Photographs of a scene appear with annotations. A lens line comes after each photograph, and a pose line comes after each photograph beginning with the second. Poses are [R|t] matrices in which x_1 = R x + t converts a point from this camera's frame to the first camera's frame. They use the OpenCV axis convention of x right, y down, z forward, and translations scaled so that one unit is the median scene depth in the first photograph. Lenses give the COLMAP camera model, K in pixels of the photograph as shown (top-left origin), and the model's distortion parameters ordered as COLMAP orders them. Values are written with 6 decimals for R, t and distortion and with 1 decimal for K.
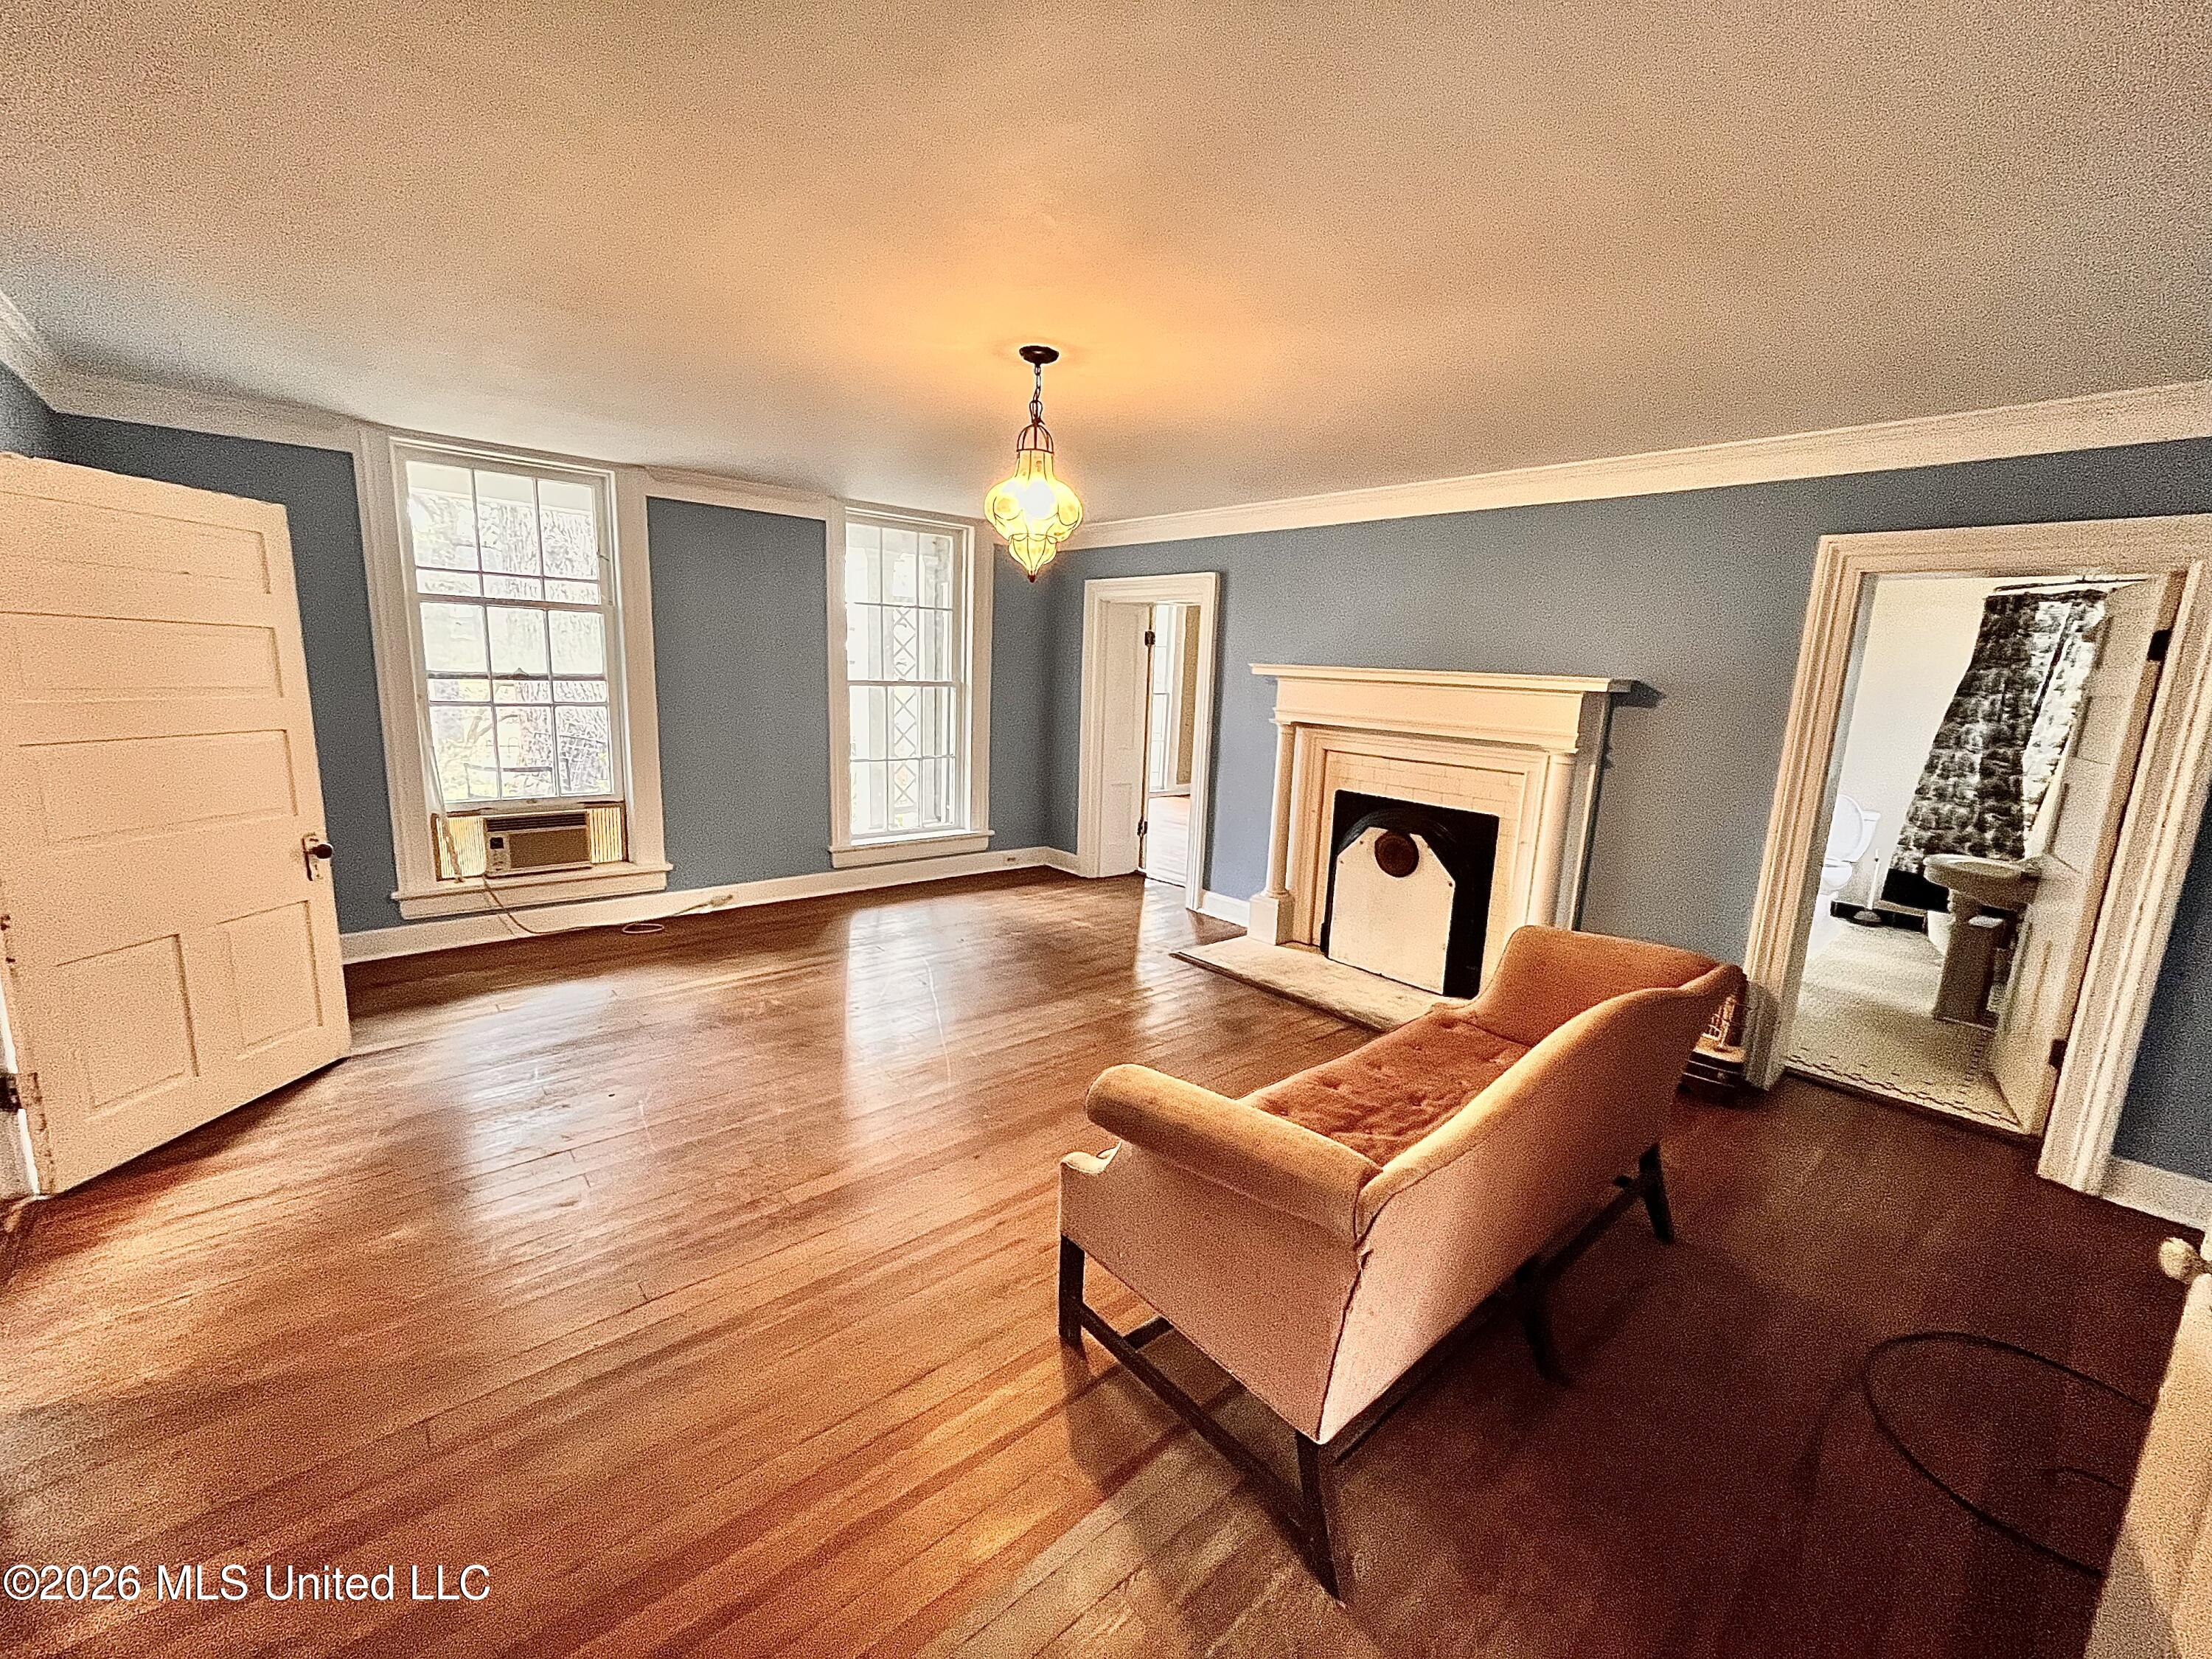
lens RADIAL K [[897.1, 0, 1105.5], [0, 897.1, 829.4], [0, 0, 1]] dist [-0.000872, -0.000538]
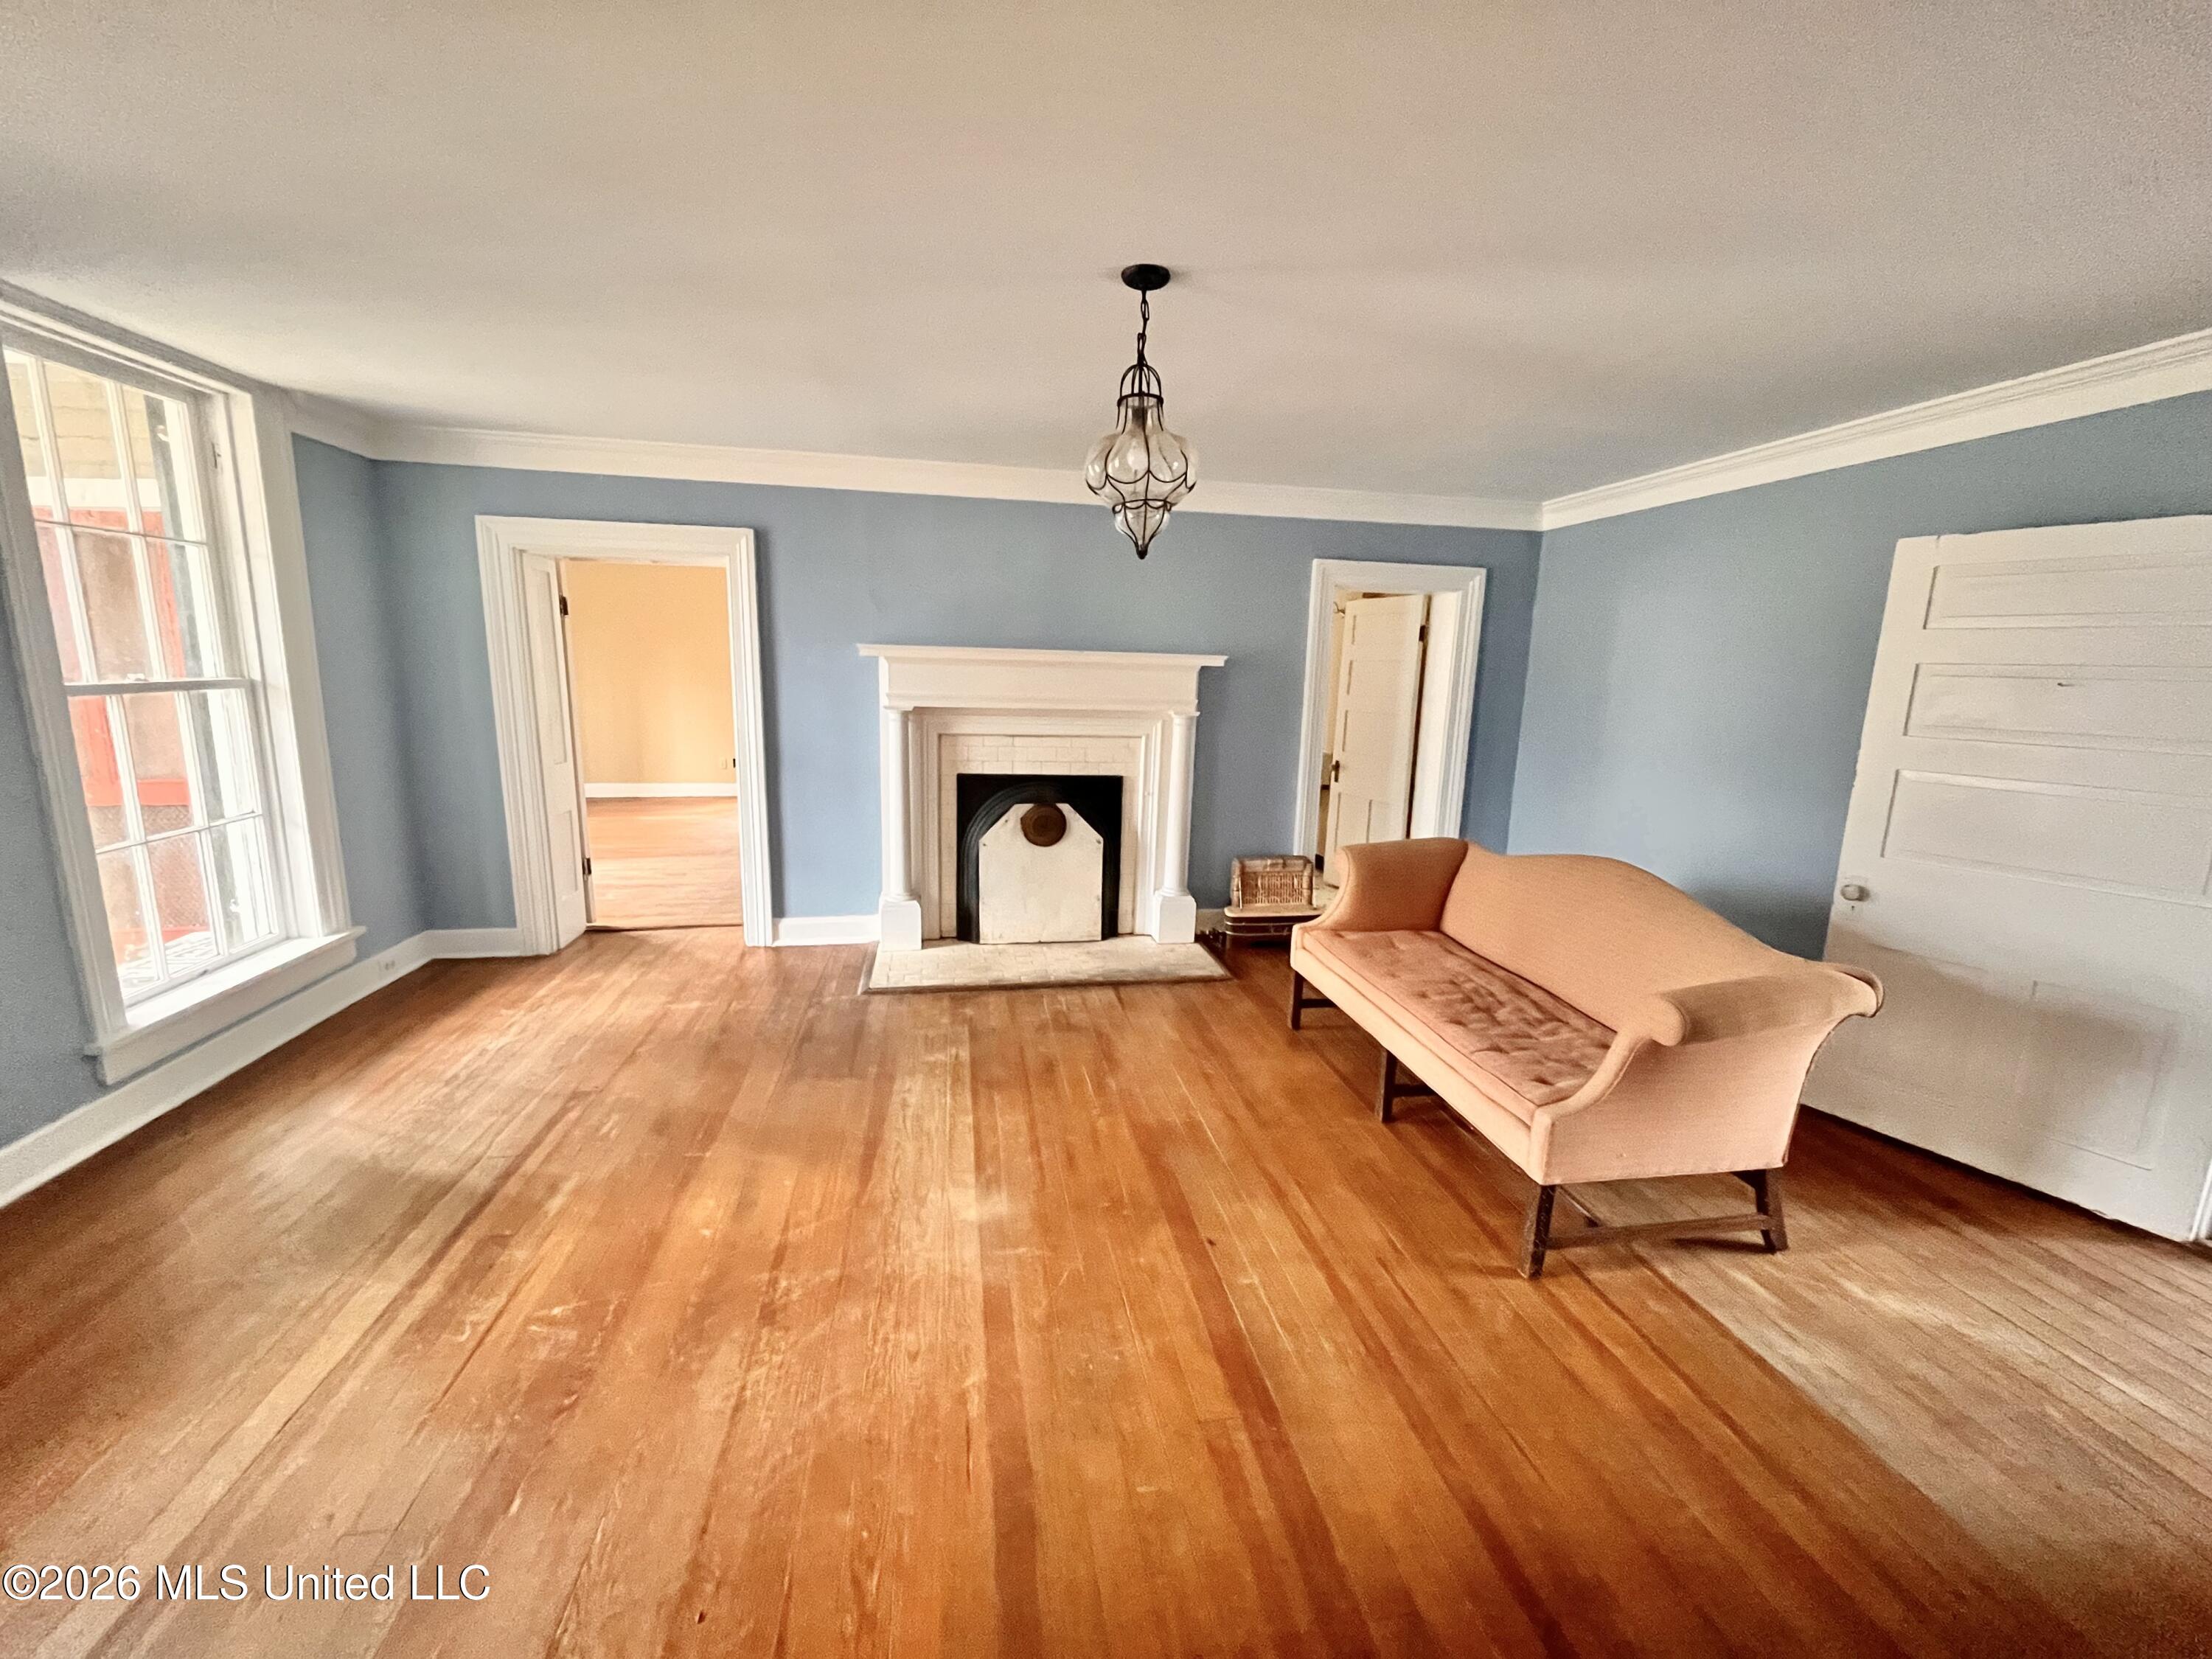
lens RADIAL K [[897.1, 0, 1108.3], [0, 897.1, 825.7], [0, 0, 1]] dist [-0.000872, -0.000538]
pose [[0.505250, -0.181405, 0.843691, -0.512999], [0.151329, 0.981132, 0.120333, -0.085342], [-0.849601, 0.066877, 0.523169, 0.373698]]
